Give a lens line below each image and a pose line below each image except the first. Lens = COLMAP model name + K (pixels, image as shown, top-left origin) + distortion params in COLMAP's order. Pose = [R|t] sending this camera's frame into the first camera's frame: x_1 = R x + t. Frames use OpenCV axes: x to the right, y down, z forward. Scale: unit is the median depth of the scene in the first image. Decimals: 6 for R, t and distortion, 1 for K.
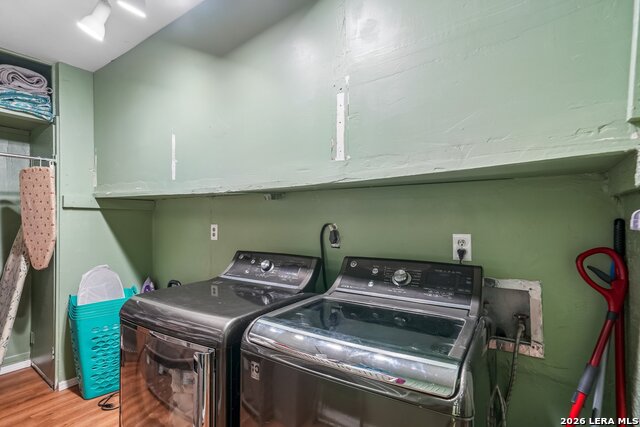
lens RADIAL K [[310.6, 0, 320.3], [0, 310.6, 216.6], [0, 0, 1]] dist [0.022084, 0.000230]
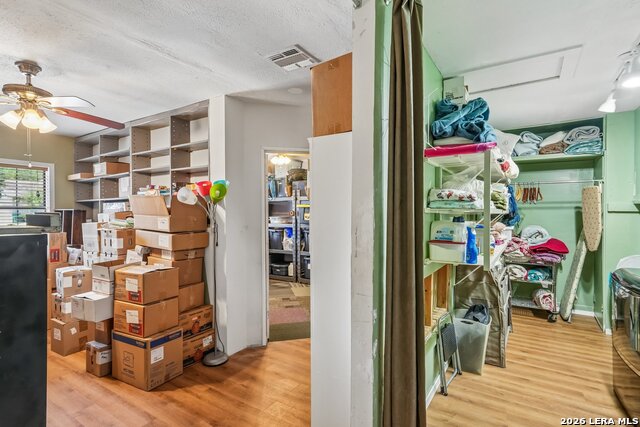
lens RADIAL K [[310.6, 0, 319.5], [0, 310.6, 213.9], [0, 0, 1]] dist [0.022084, 0.000230]
pose [[0.028084, 0.012660, -0.999525, 0.627723], [-0.000280, 0.999920, 0.012657, -0.036168], [0.999606, -0.000076, 0.028085, -0.390604]]
